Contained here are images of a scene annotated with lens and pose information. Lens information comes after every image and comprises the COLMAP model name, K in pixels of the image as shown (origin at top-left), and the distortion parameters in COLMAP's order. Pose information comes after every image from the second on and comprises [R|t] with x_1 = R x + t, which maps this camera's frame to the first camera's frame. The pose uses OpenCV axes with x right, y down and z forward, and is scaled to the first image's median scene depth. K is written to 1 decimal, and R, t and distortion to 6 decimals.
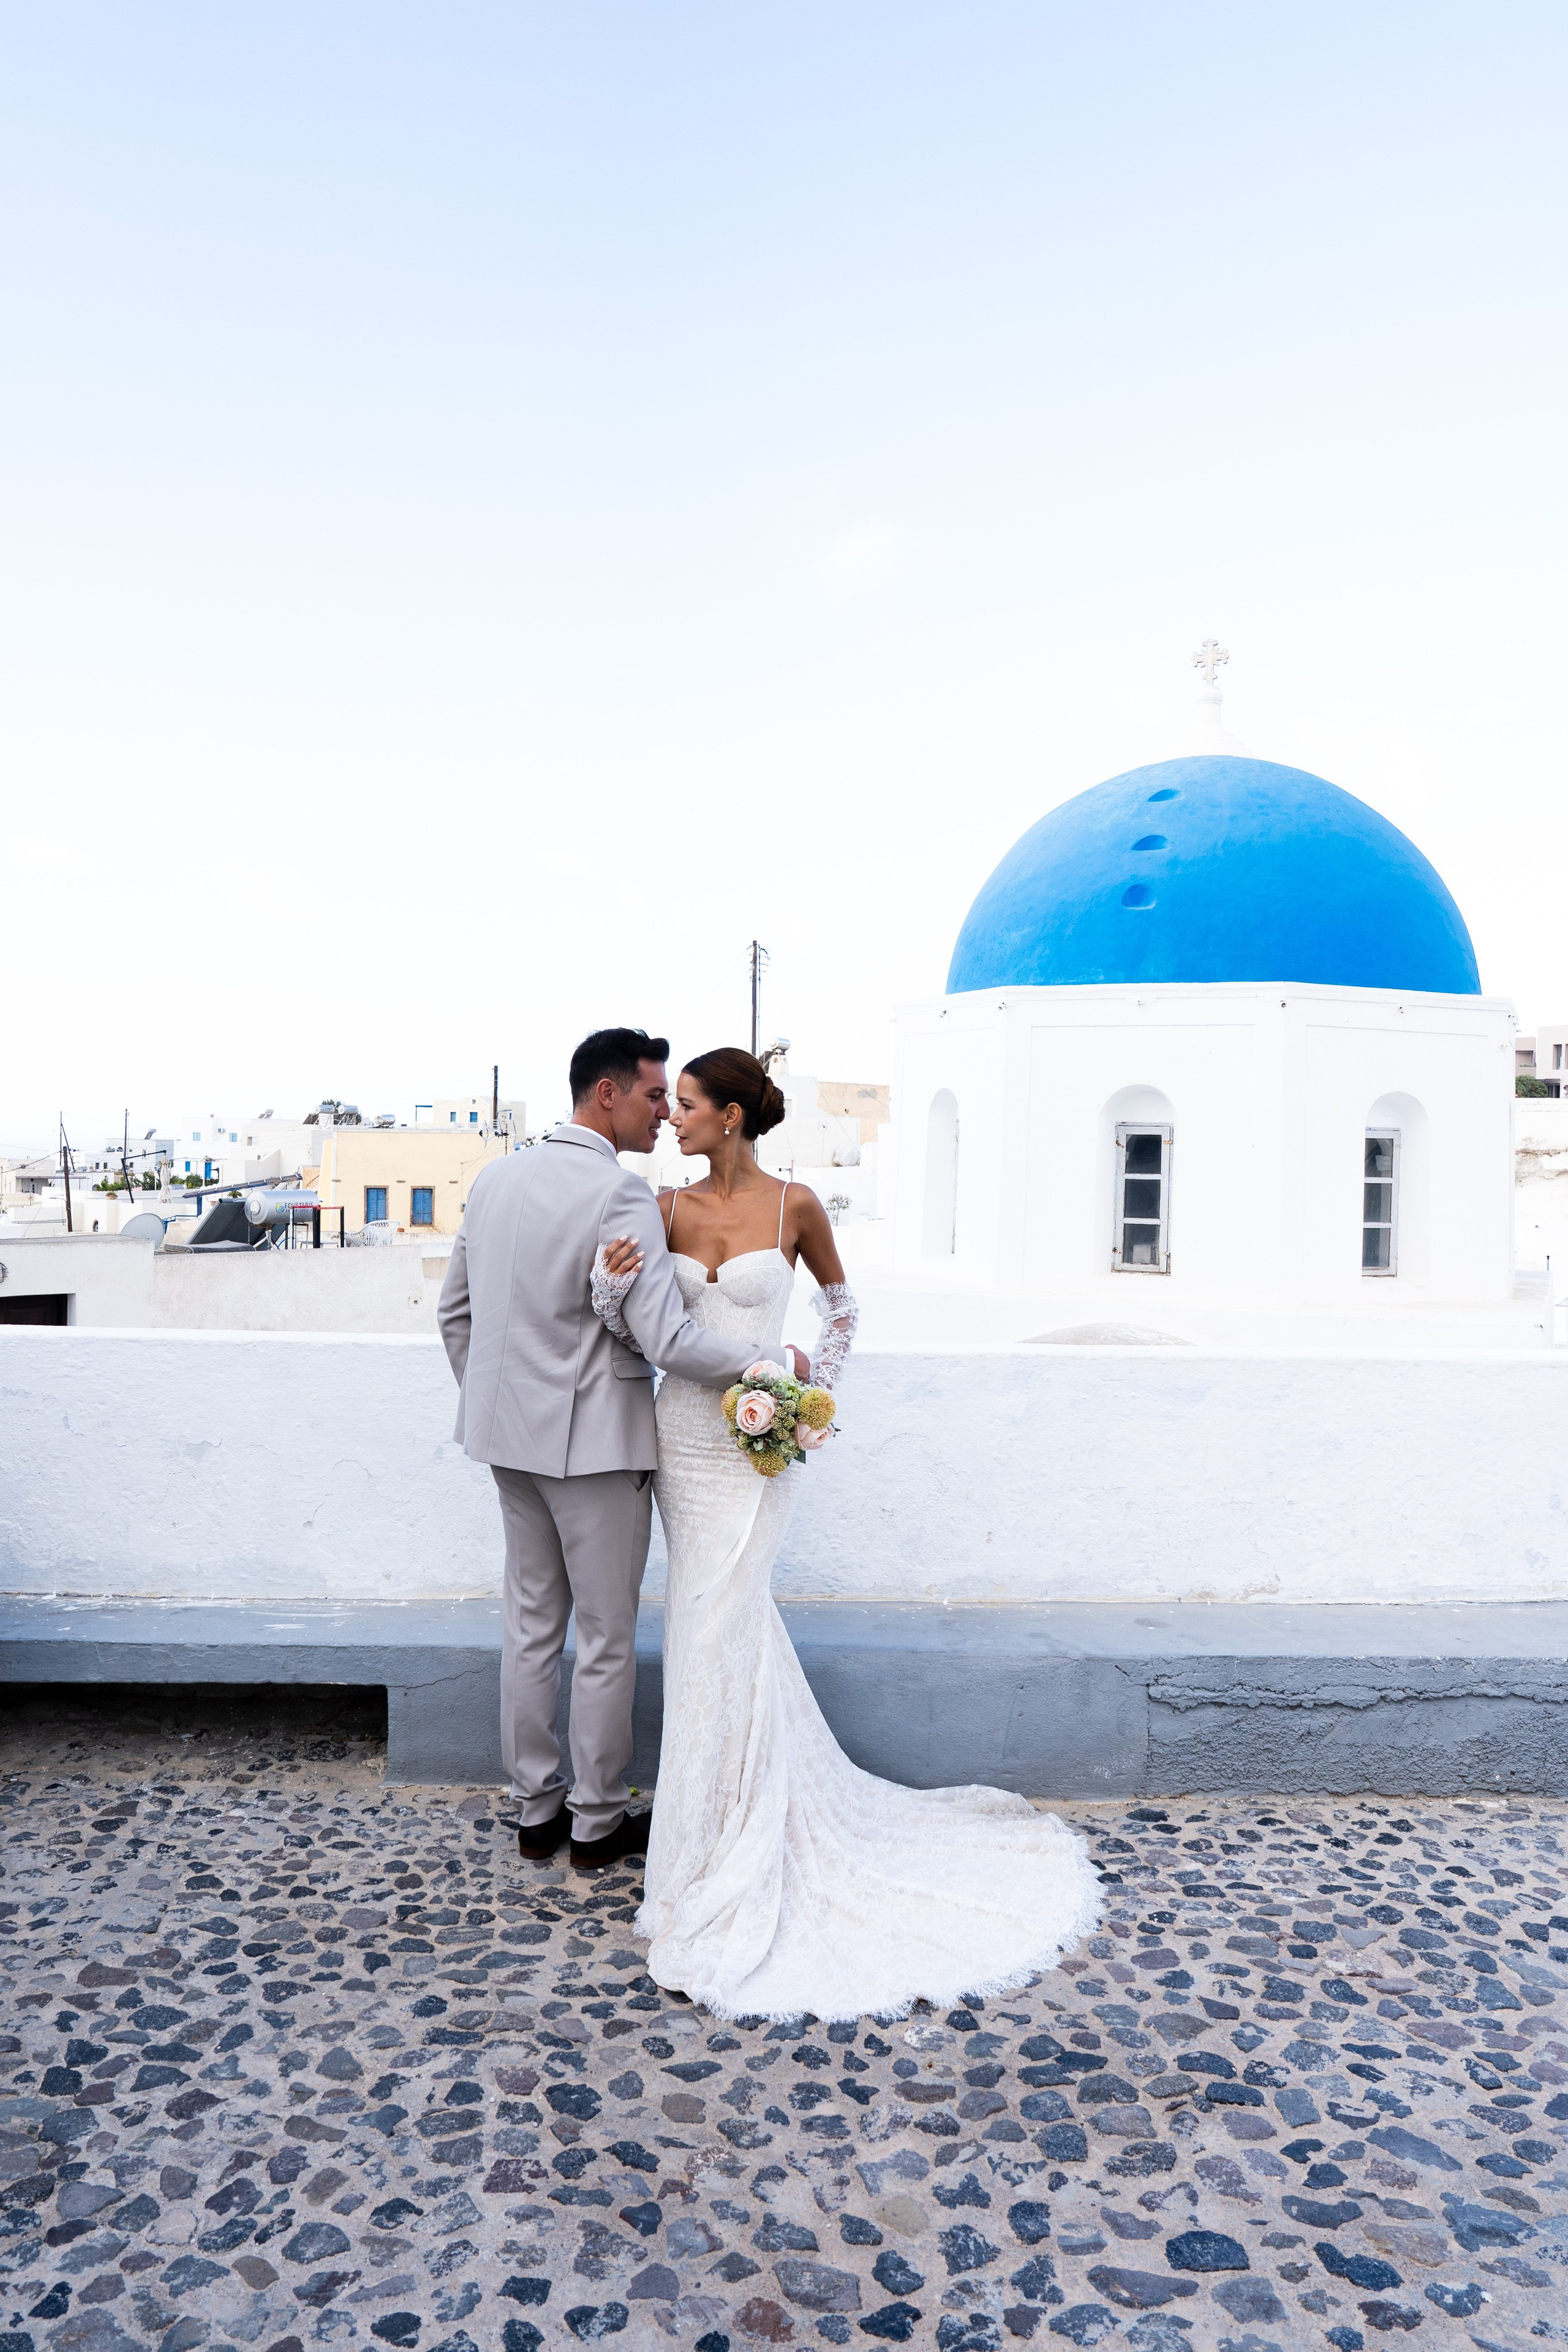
lens RADIAL K [[1745.2, 0, 739.3], [0, 1745.2, 1173.0], [0, 0, 1]] dist [-0.116409, 0.087643]
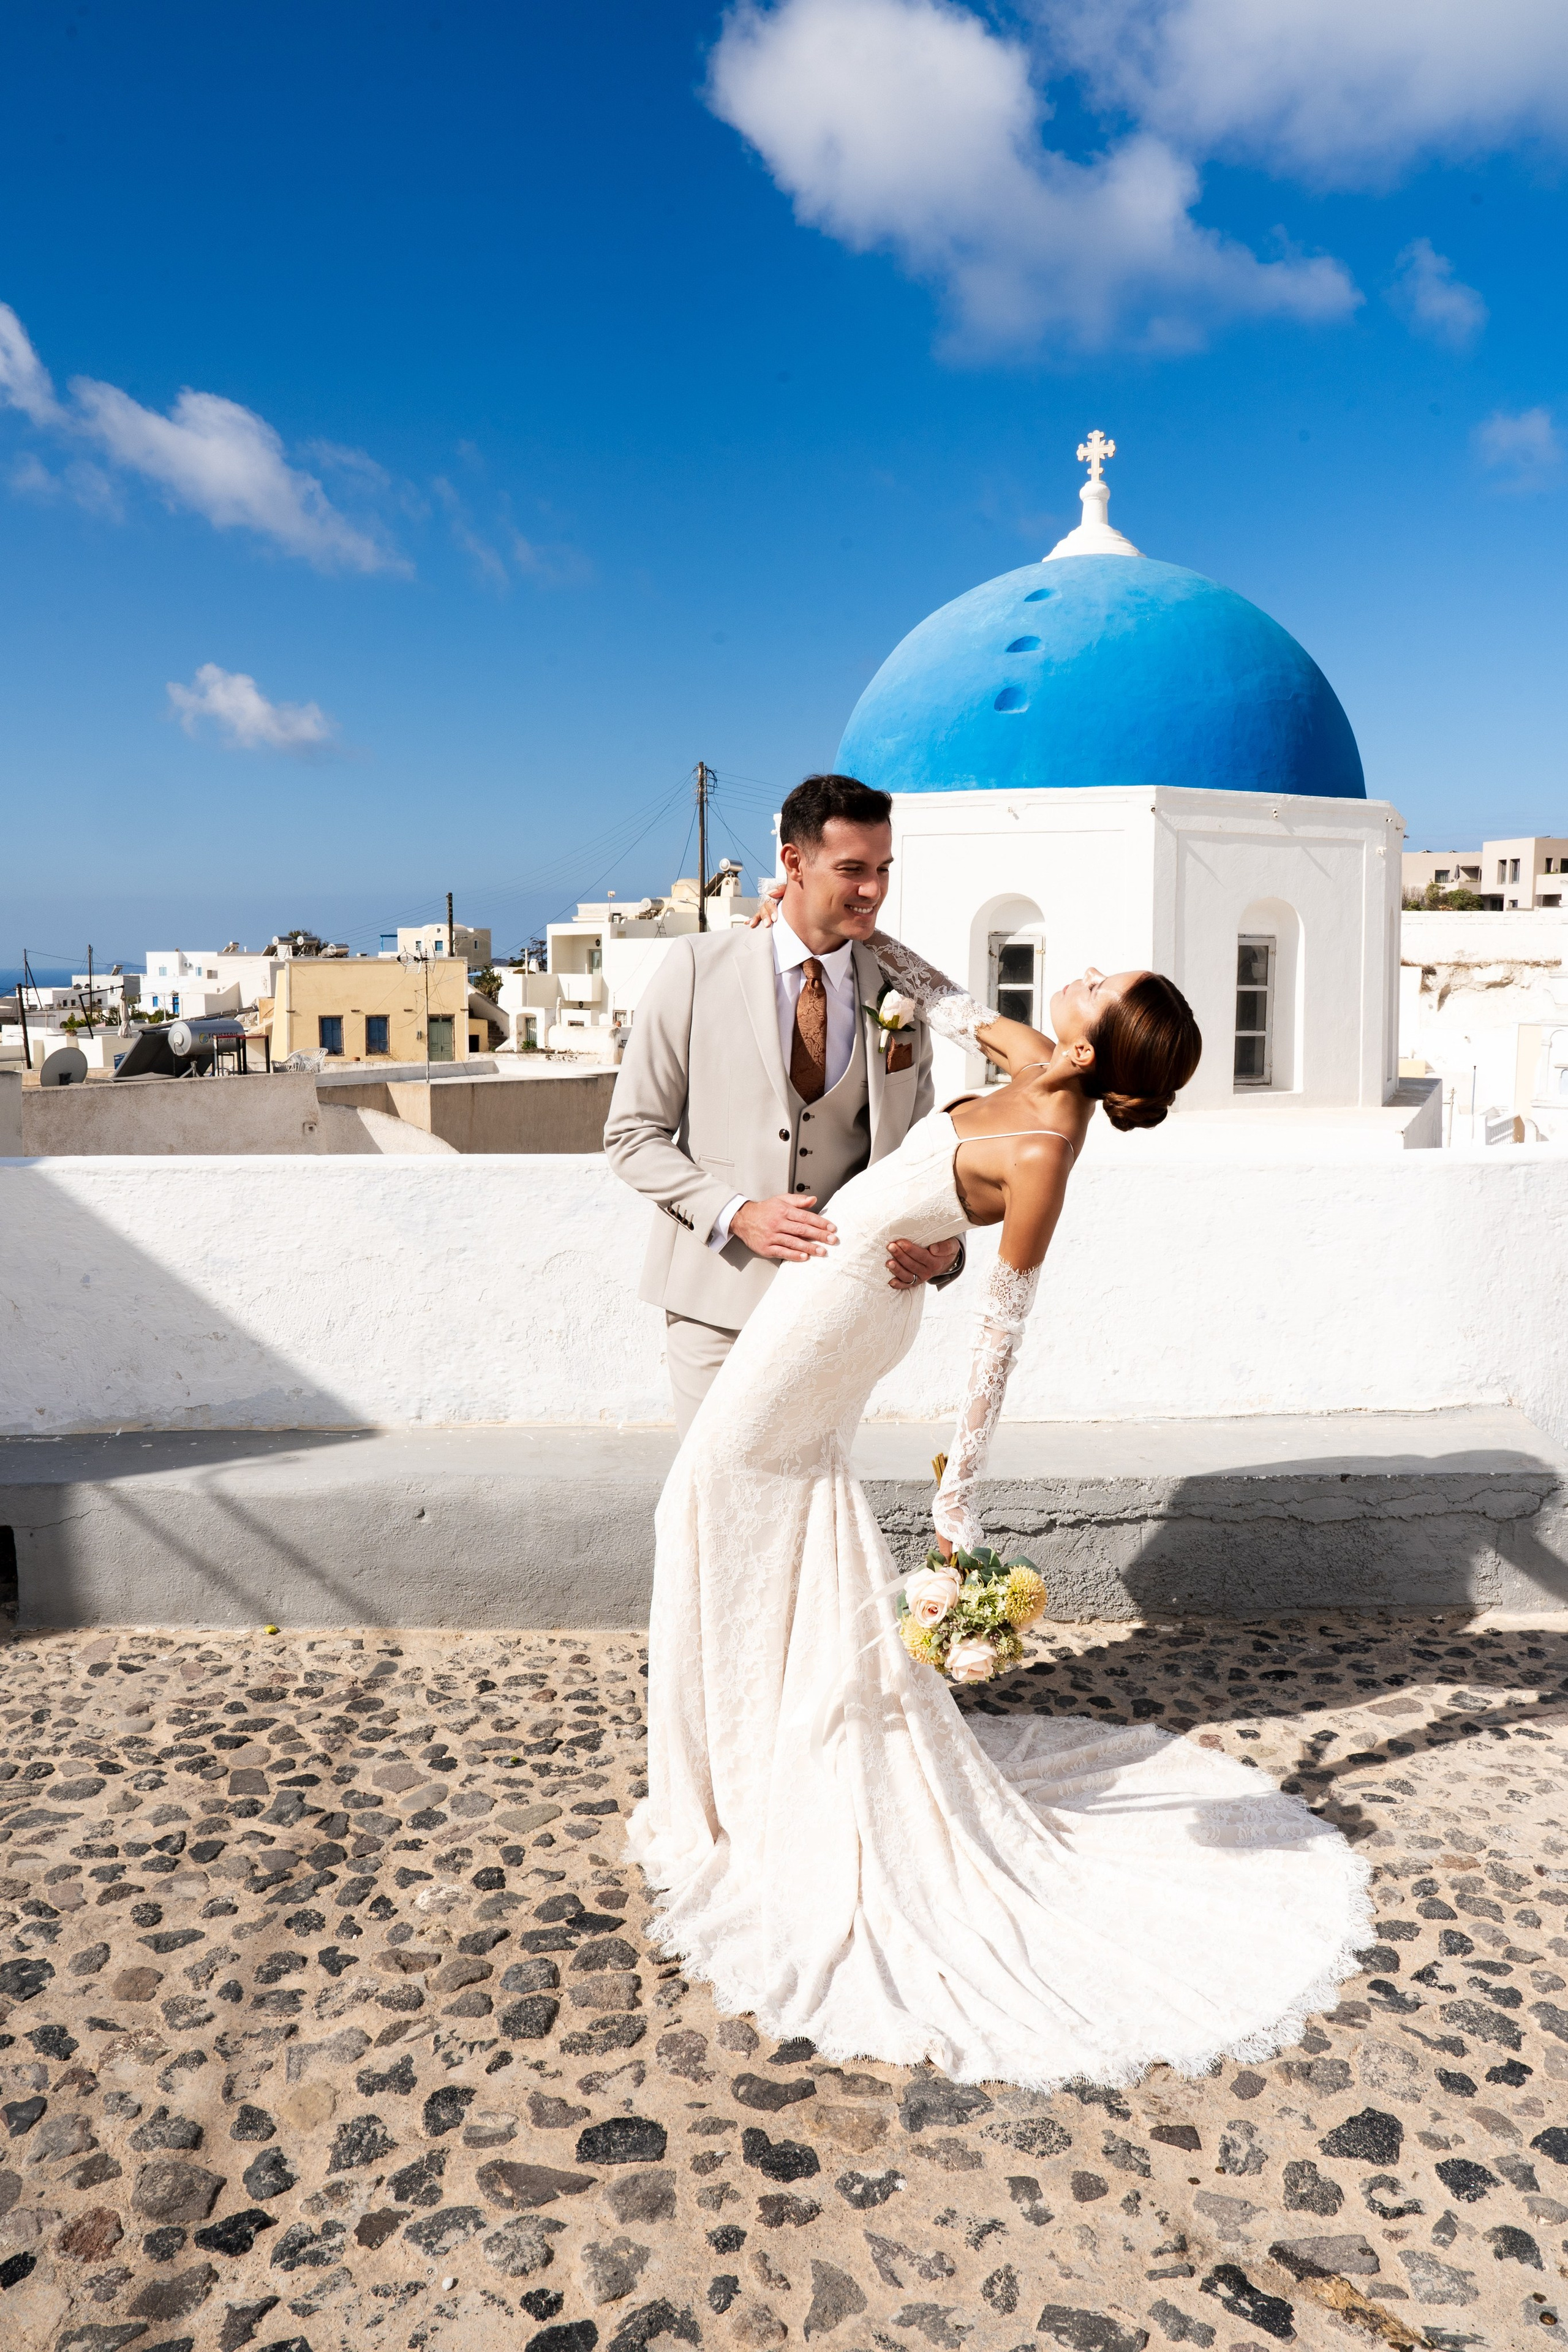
lens RADIAL K [[1707.1, 0, 779.0], [0, 1707.1, 1186.7], [0, 0, 1]] dist [-0.115644, 0.089154]
pose [[0.999124, -0.020632, 0.036412, 0.205669], [0.016465, 0.993656, 0.111246, 0.017349], [-0.038476, -0.110549, 0.993126, 0.097912]]
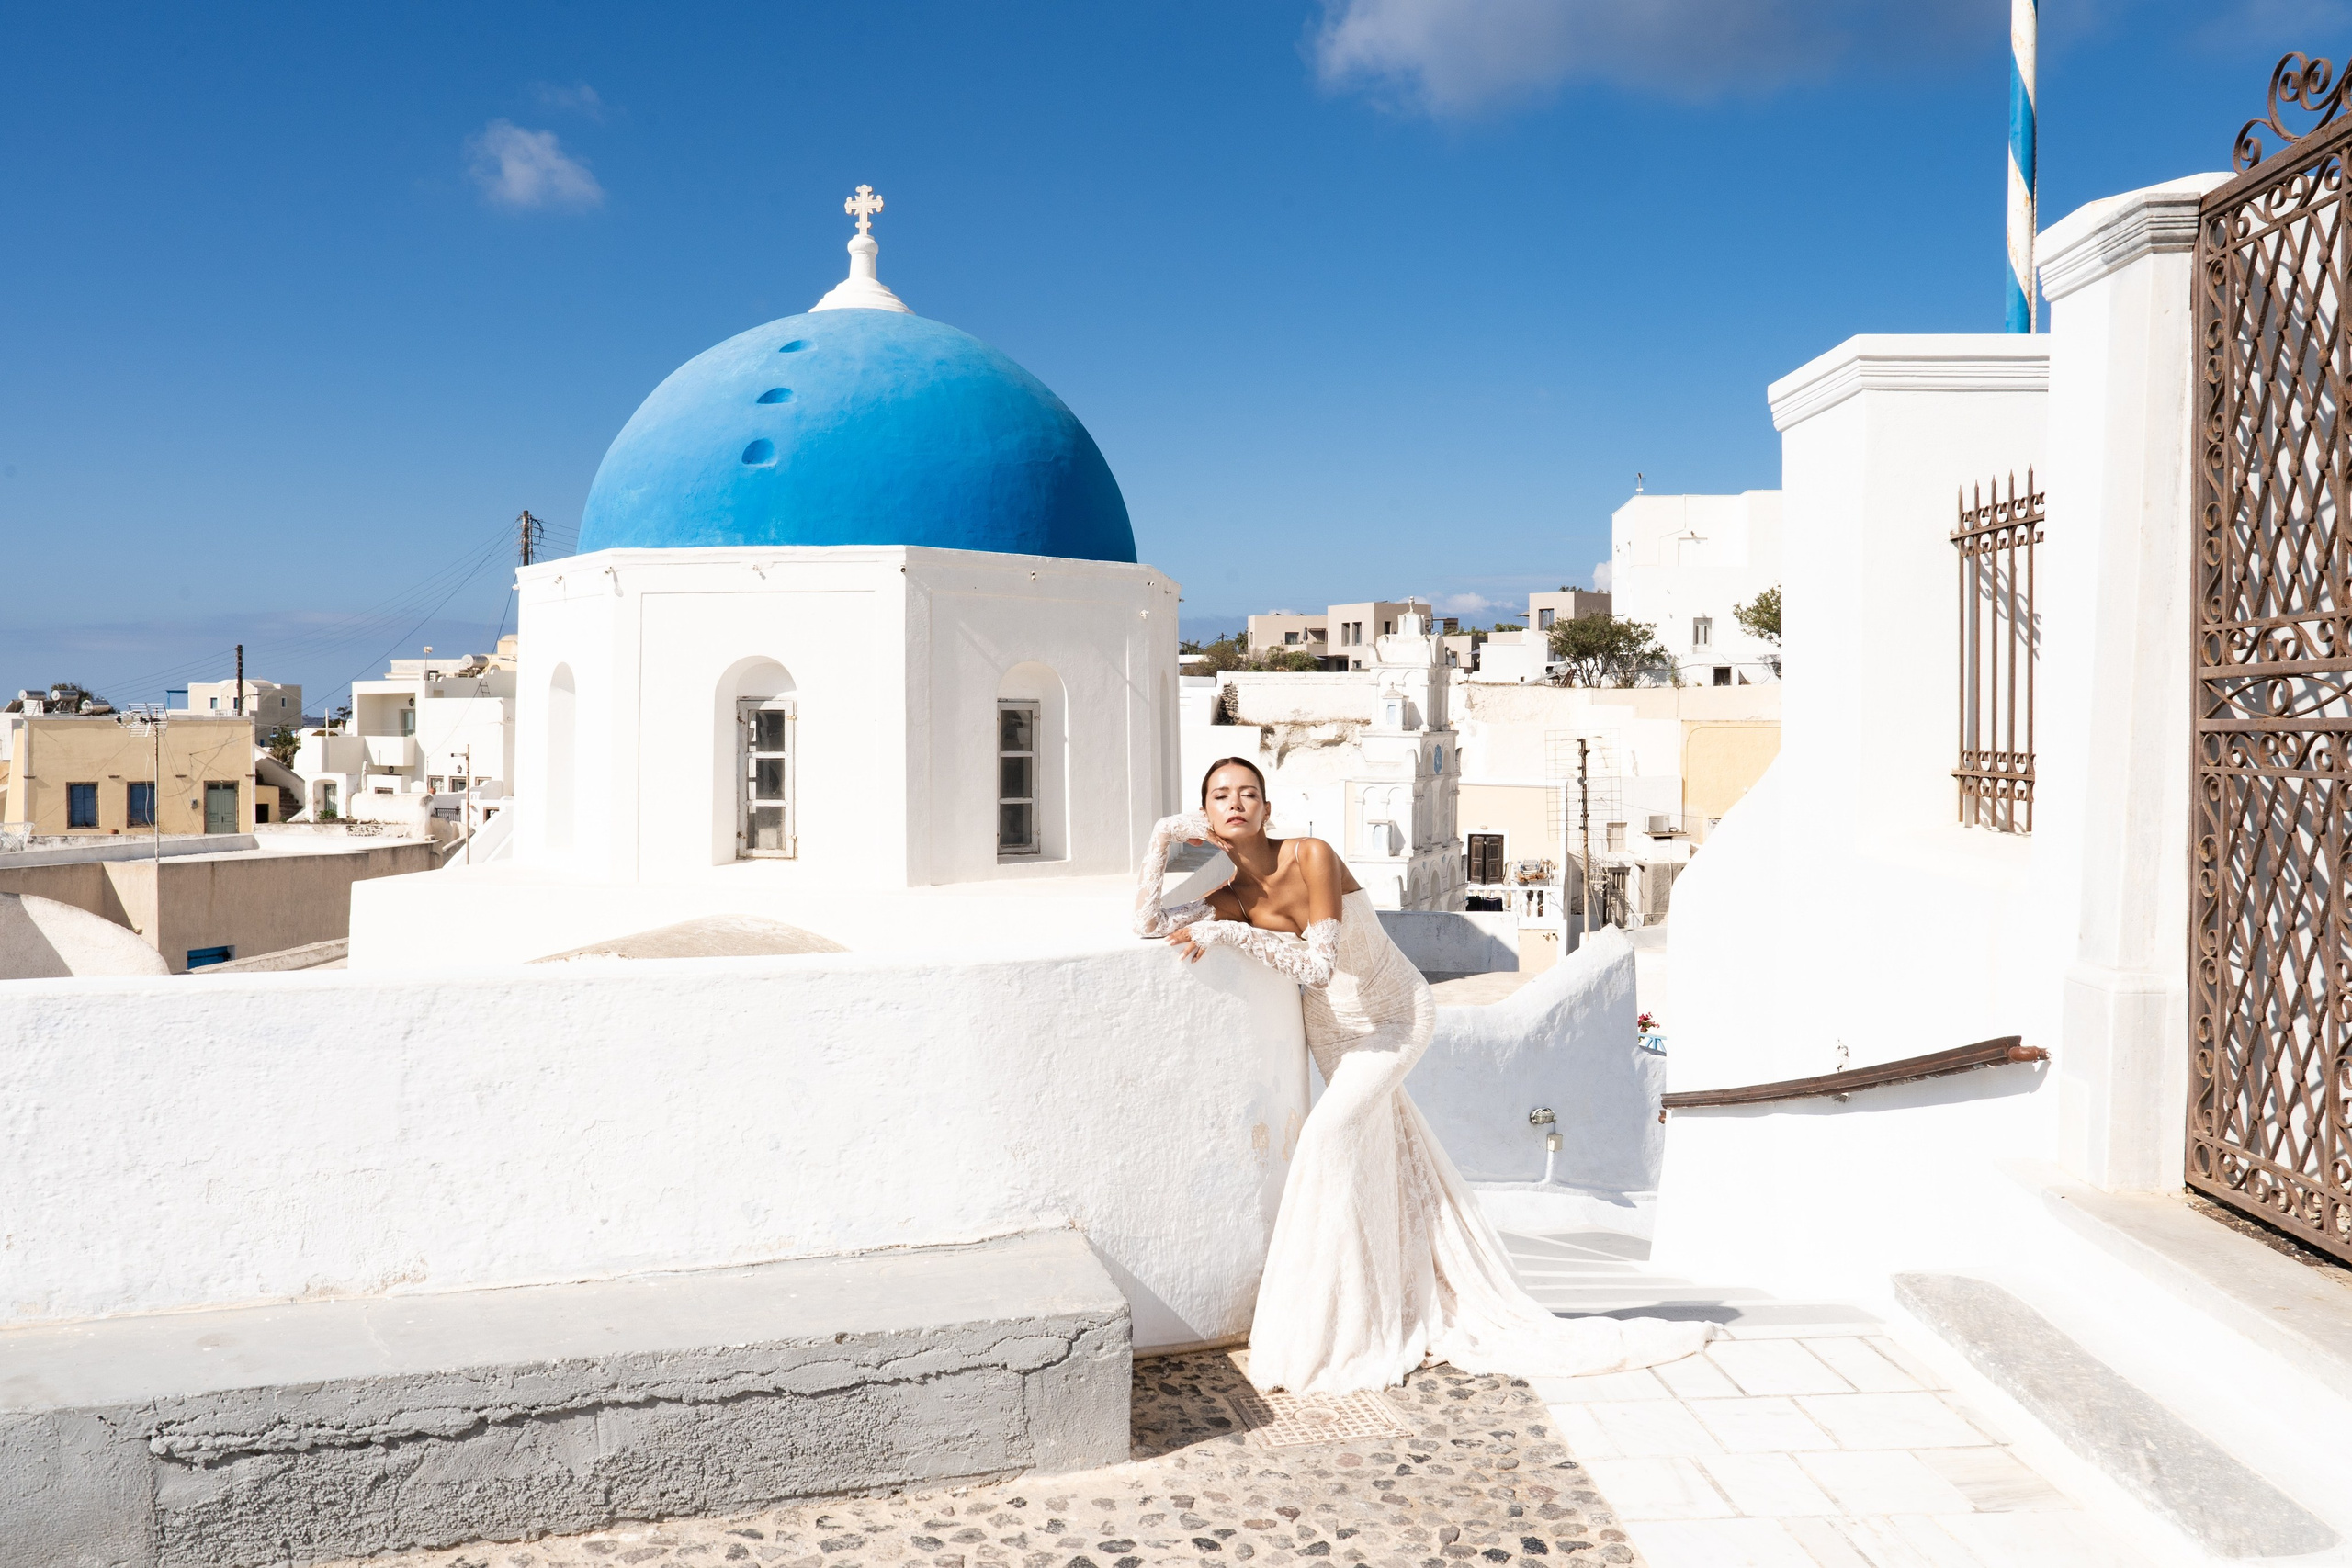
lens RADIAL K [[1745.0, 0, 1192.7], [0, 1745.0, 769.8], [0, 0, 1]] dist [-0.116409, 0.087643]
pose [[0.939912, -0.023073, 0.340636, 0.447342], [0.019686, 0.999716, 0.013395, 0.007739], [-0.340848, -0.005884, 0.940100, 0.172219]]
